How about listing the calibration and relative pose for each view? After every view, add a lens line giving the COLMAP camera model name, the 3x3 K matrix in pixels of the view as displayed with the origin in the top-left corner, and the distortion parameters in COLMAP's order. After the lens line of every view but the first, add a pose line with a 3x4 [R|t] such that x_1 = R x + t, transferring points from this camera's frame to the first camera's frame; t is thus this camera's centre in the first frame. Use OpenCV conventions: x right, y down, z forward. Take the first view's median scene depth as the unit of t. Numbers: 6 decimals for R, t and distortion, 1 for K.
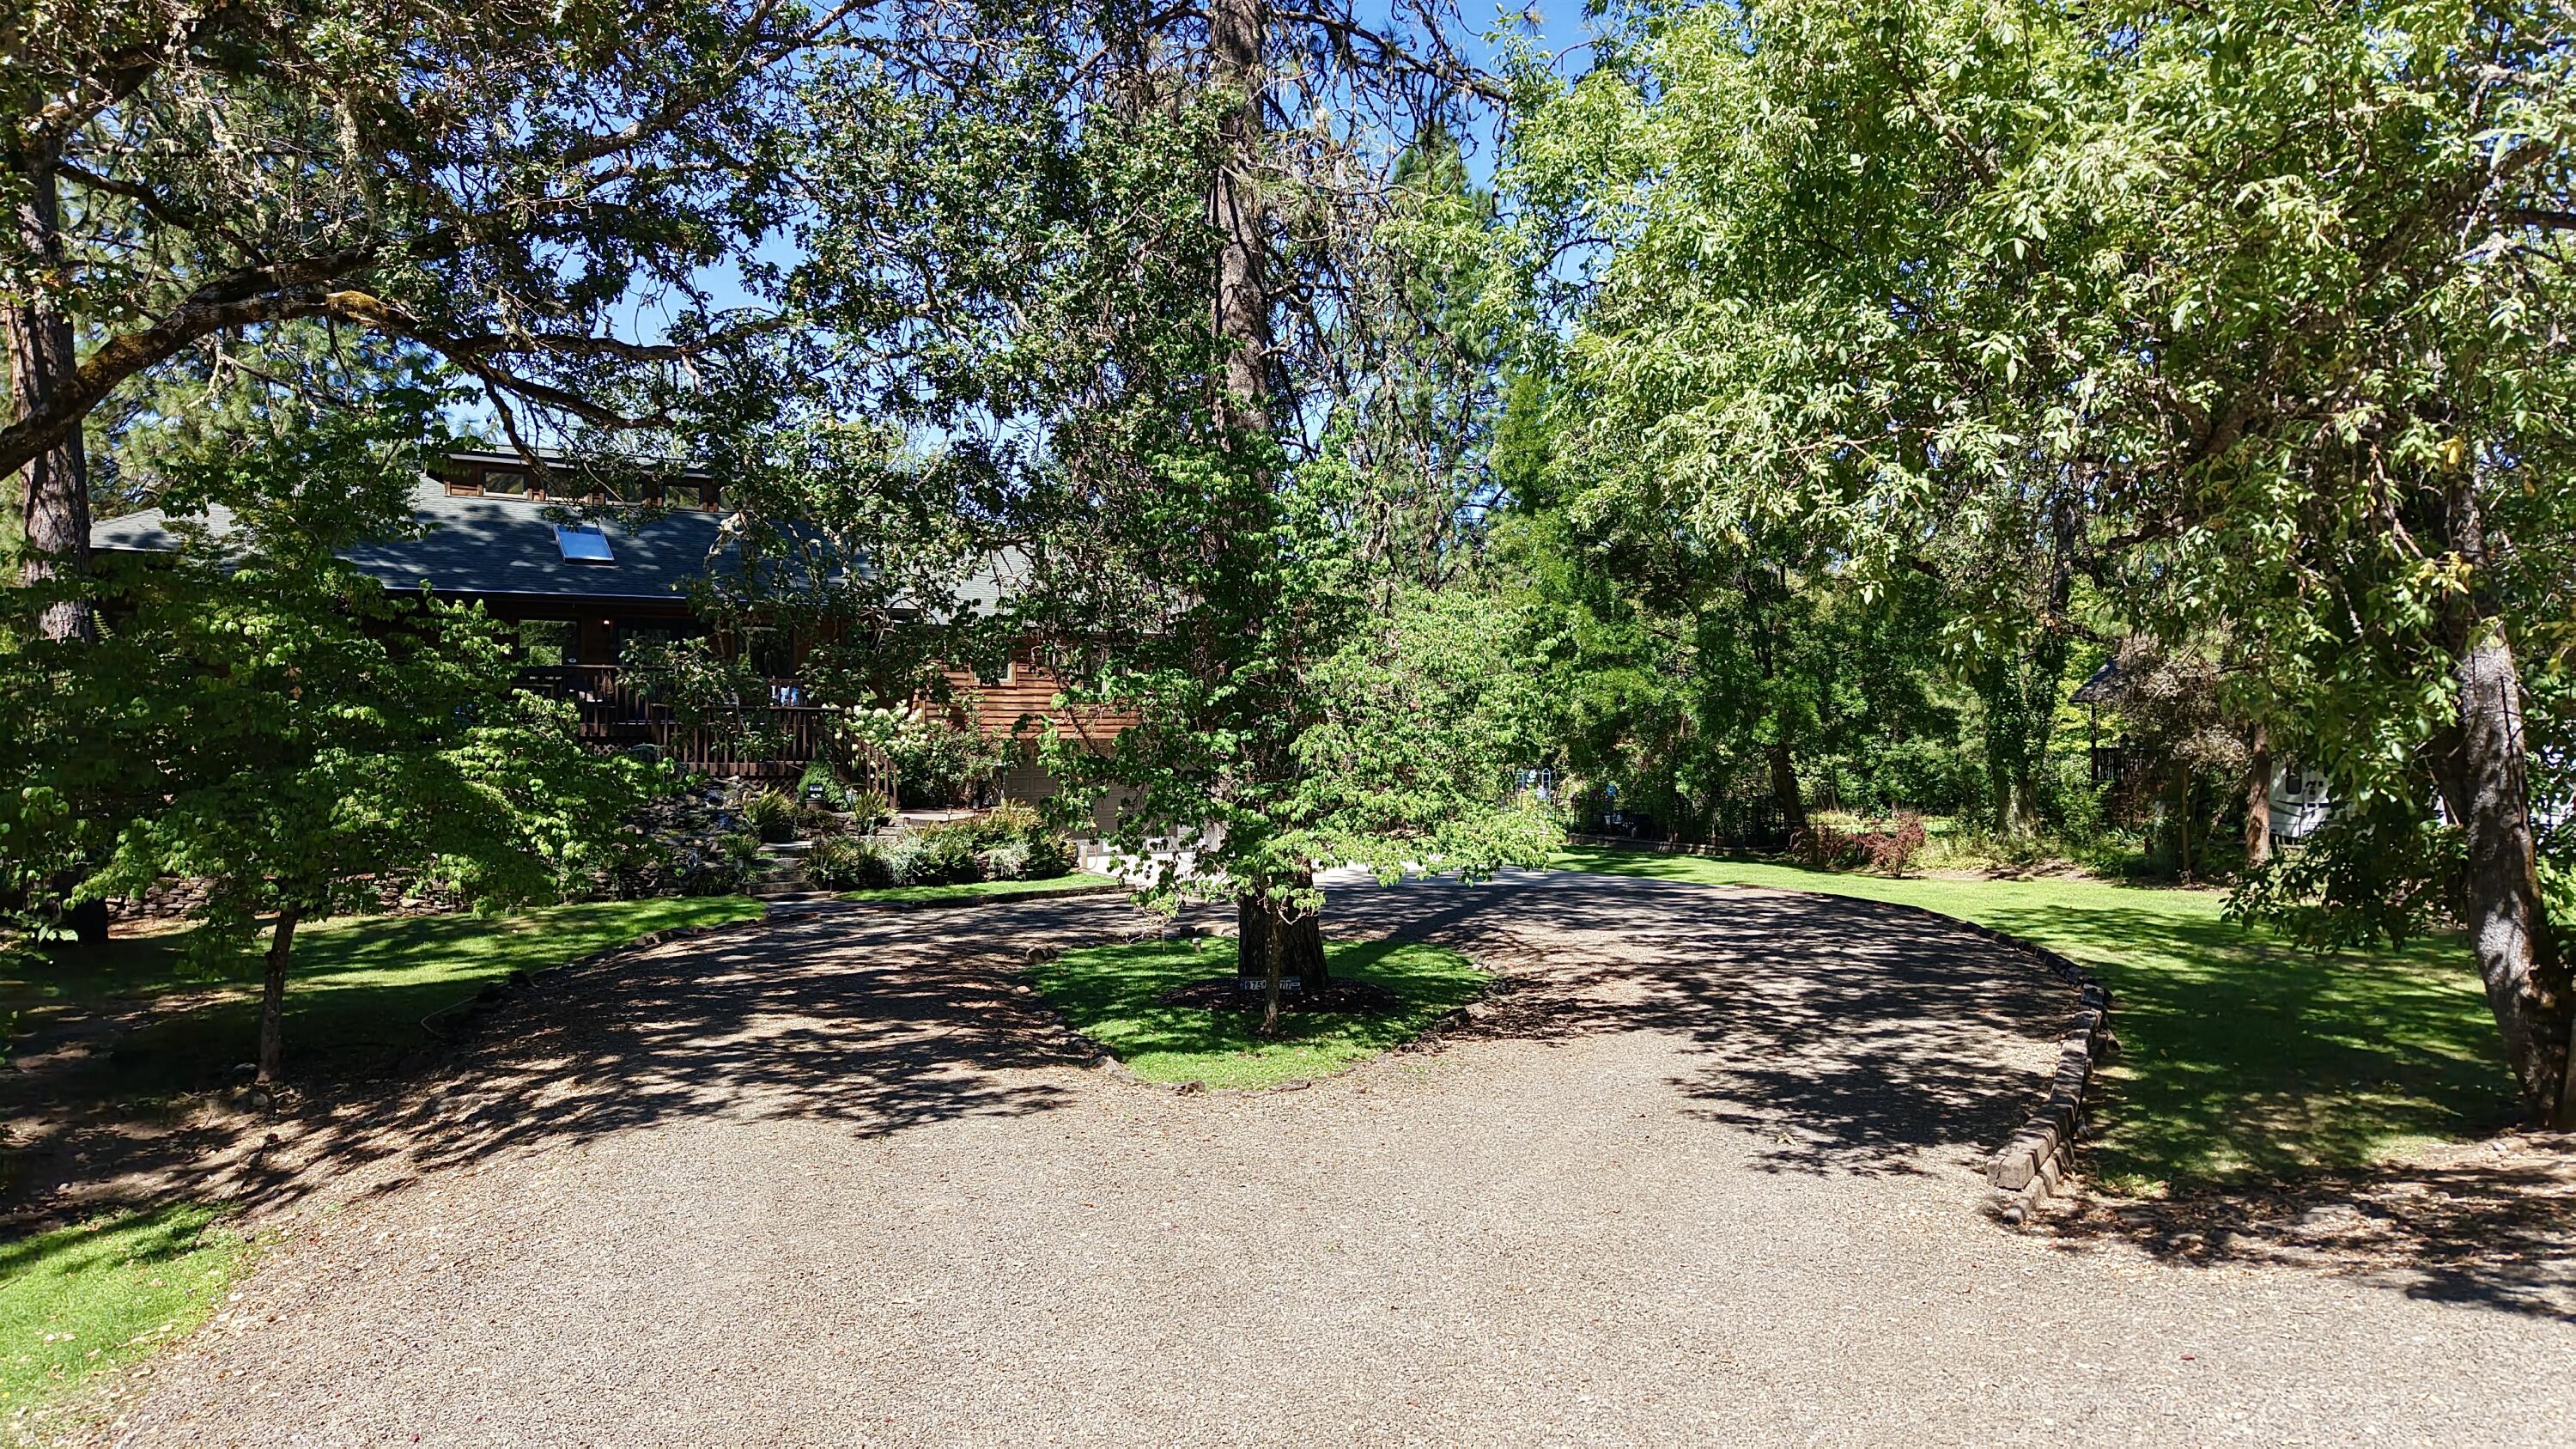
lens RADIAL K [[1719.1, 0, 1302.2], [0, 1719.1, 739.9], [0, 0, 1]] dist [0.039329, -0.041030]
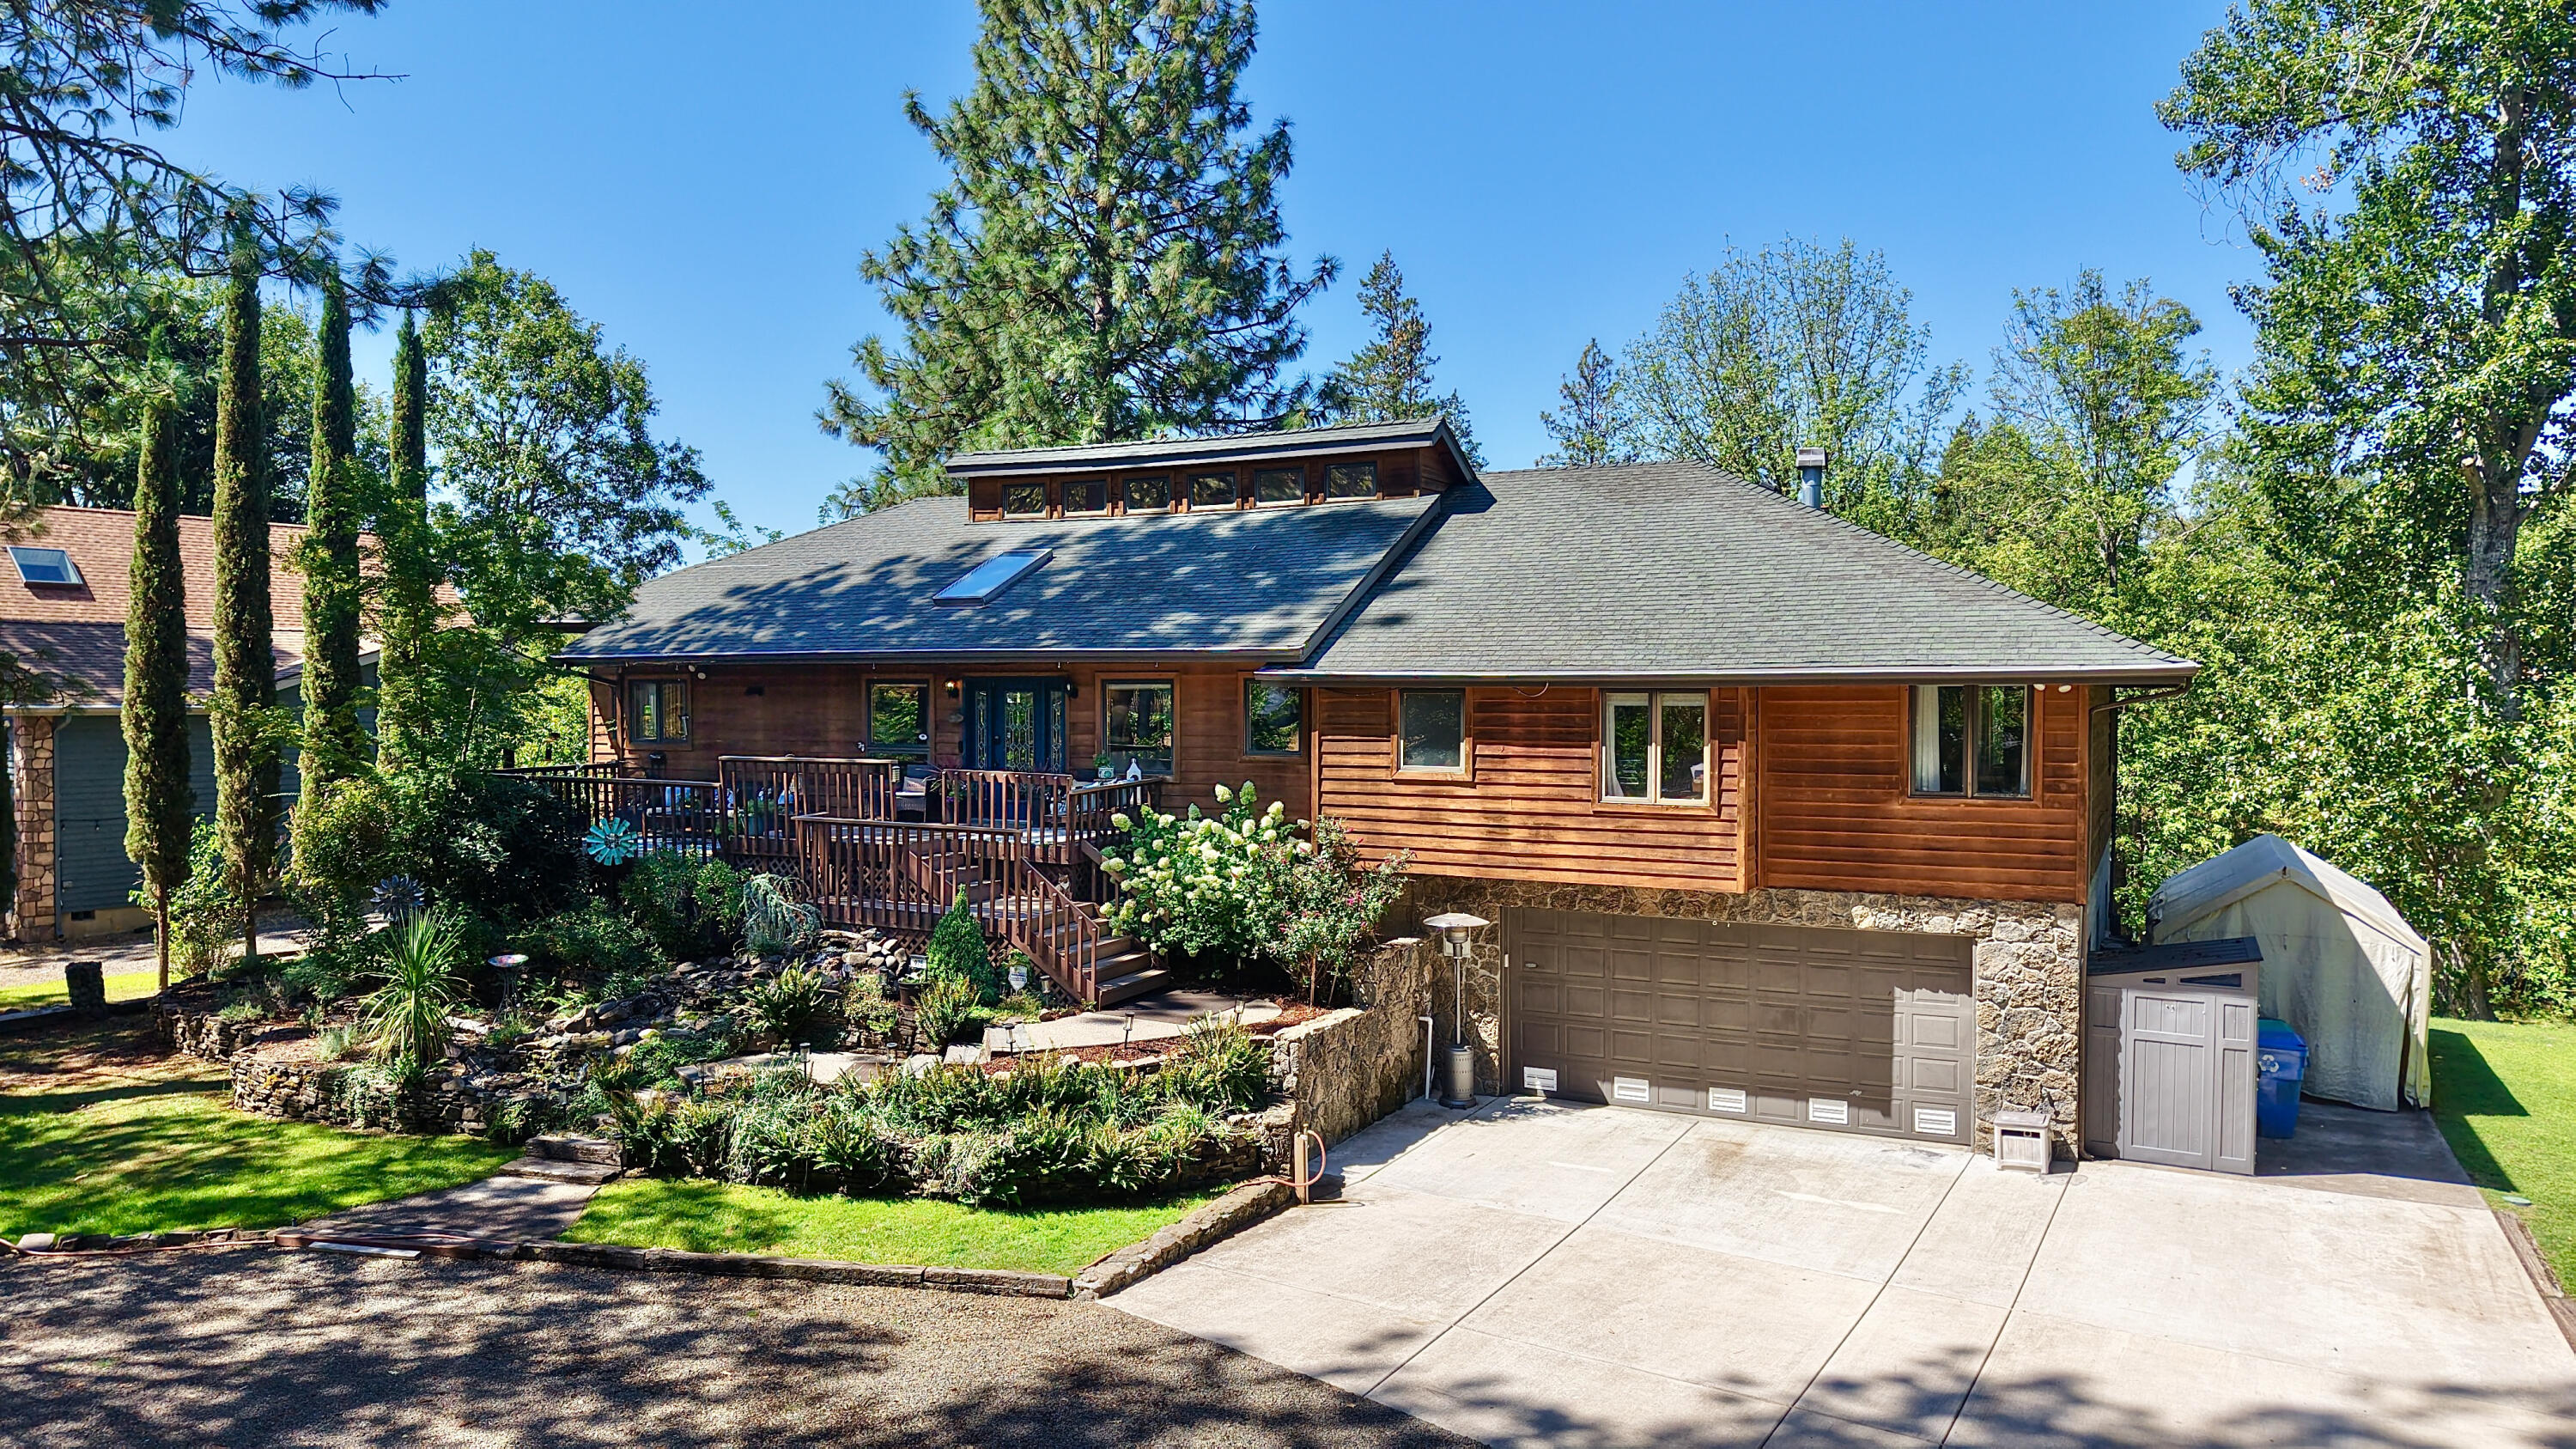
lens RADIAL K [[1719.1, 0, 1290.1], [0, 1719.1, 719.9], [0, 0, 1]] dist [0.039329, -0.041030]
pose [[0.530202, 0.013759, -0.847759, 0.287223], [-0.006788, 0.999905, 0.011983, -0.062632], [0.847844, -0.000599, 0.530246, 0.742721]]
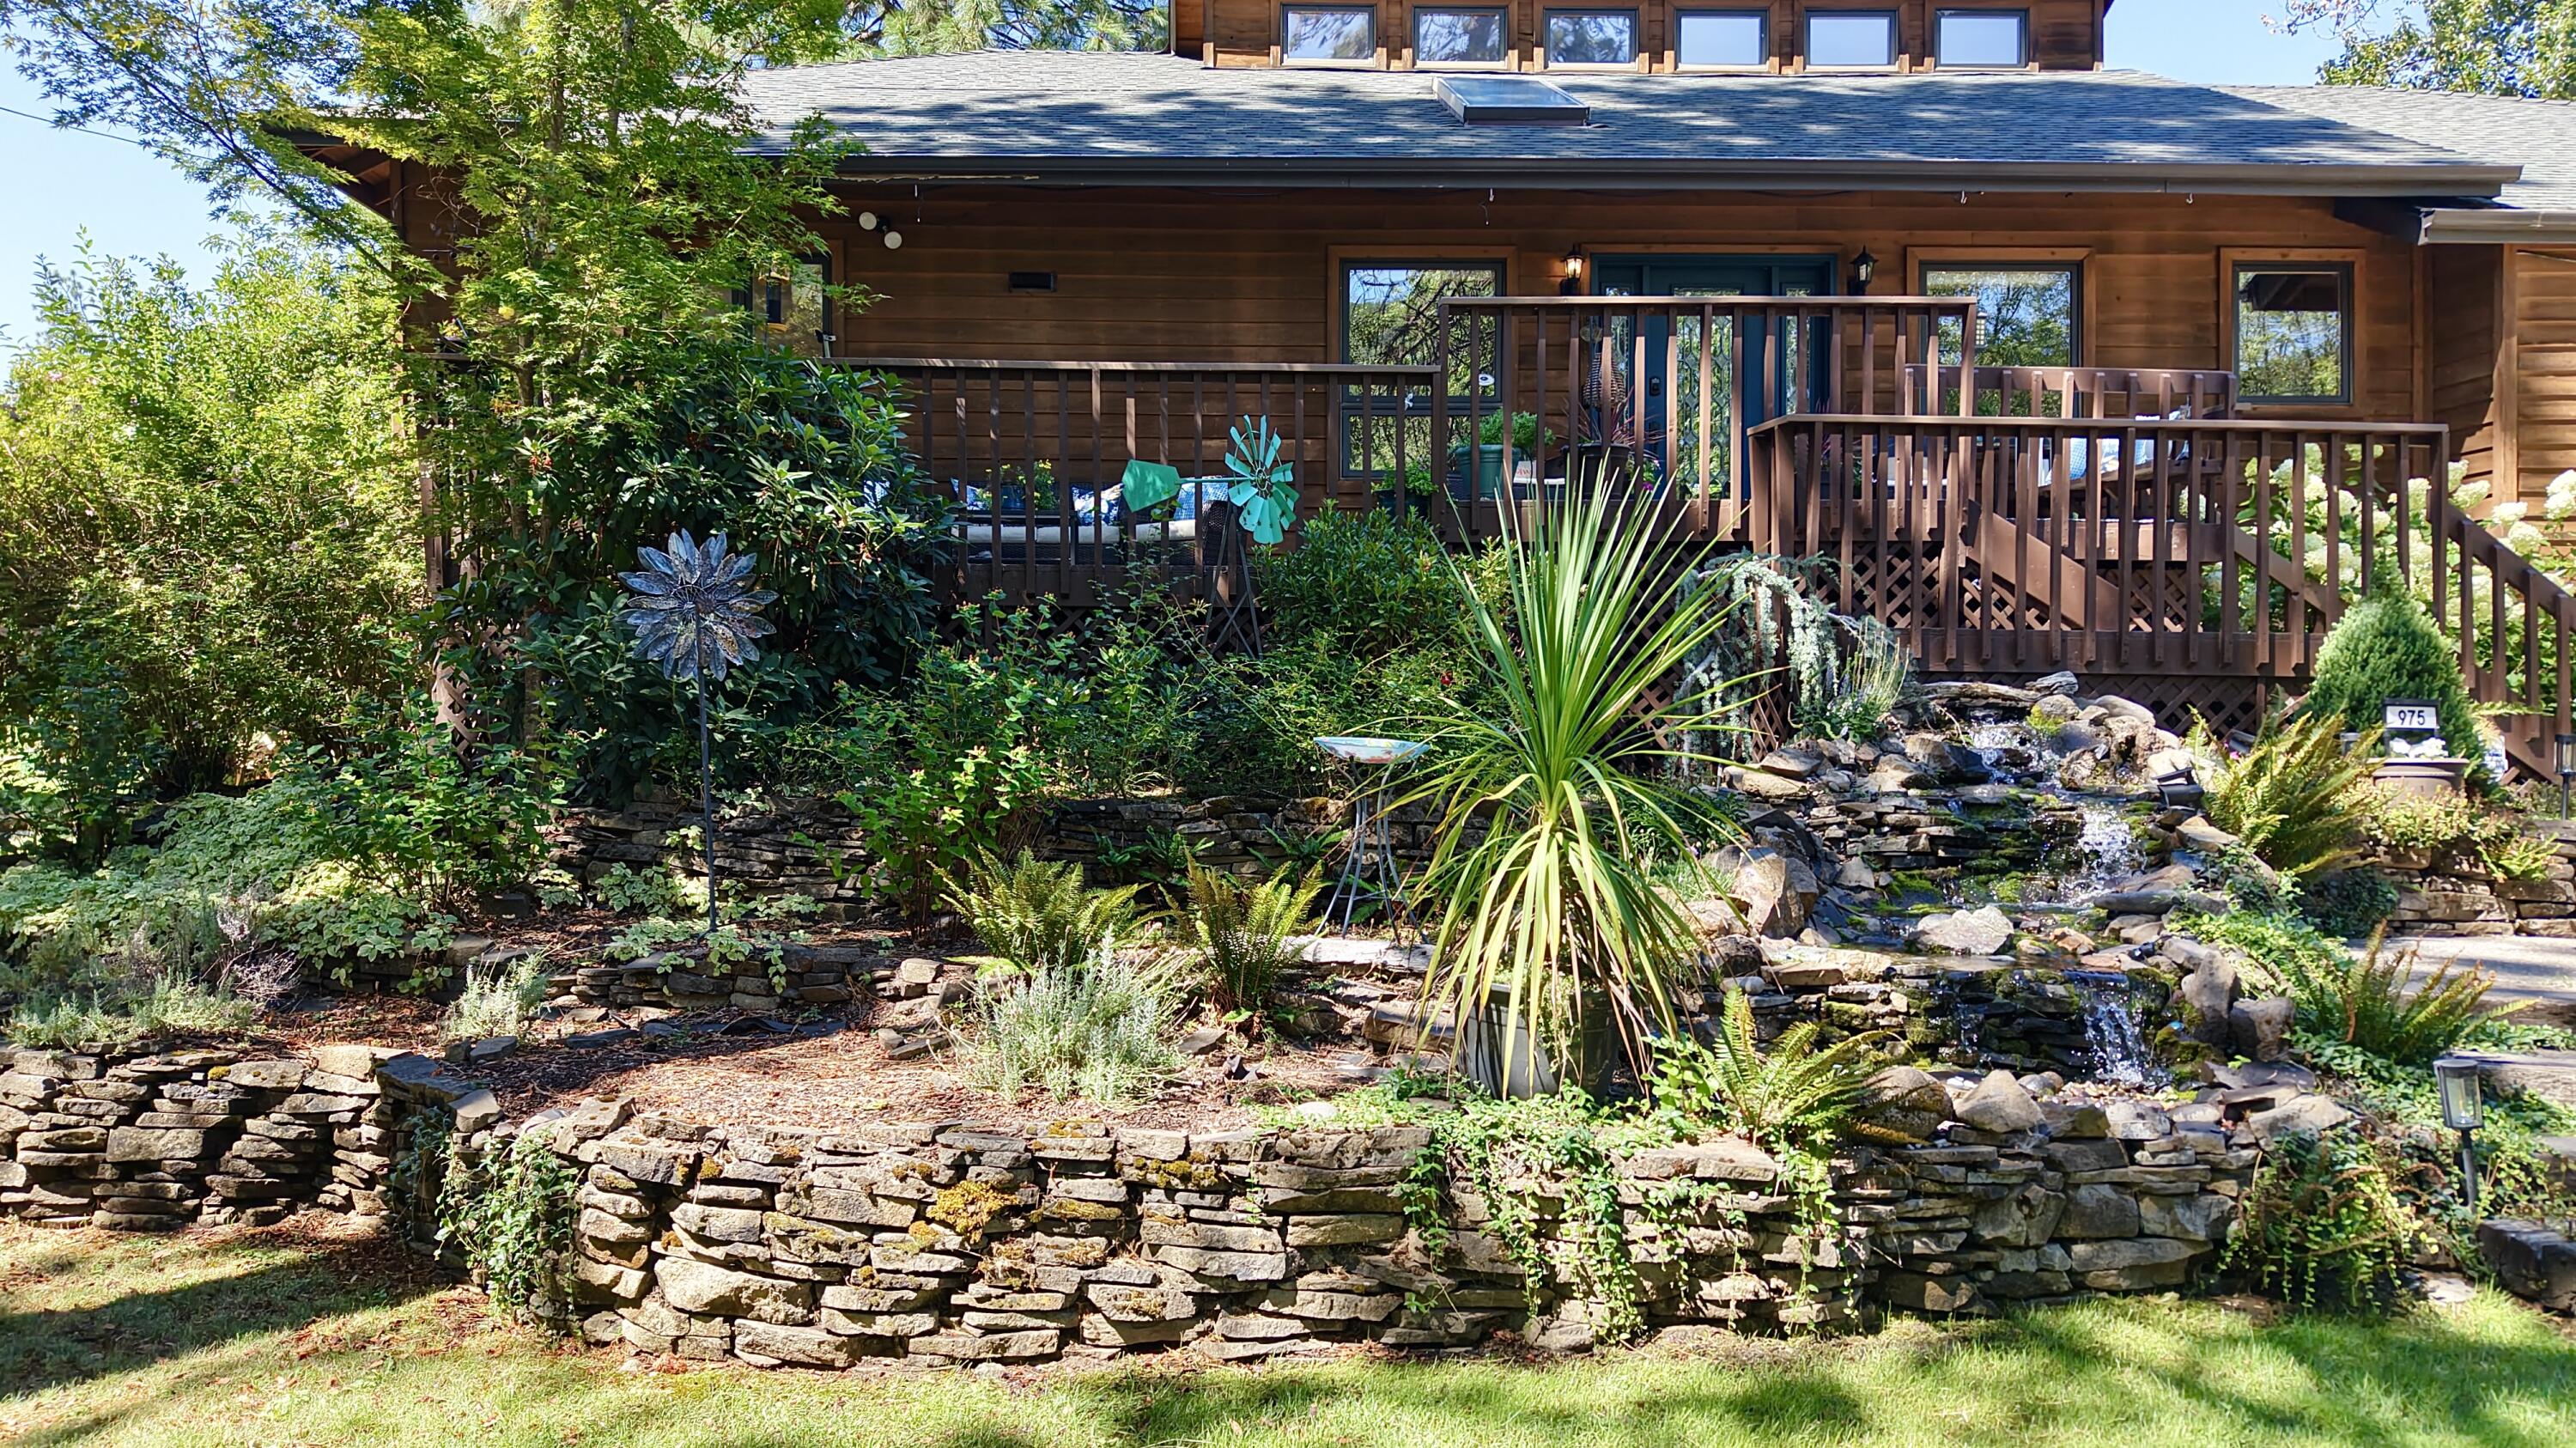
lens RADIAL K [[1719.0, 0, 1234.0], [0, 1719.0, 783.8], [0, 0, 1]] dist [0.039329, -0.041030]
pose [[0.870973, 0.012998, -0.491159, -0.288196], [-0.001268, 0.999706, 0.024206, 0.029833], [0.491329, -0.020460, 0.870733, 0.659741]]
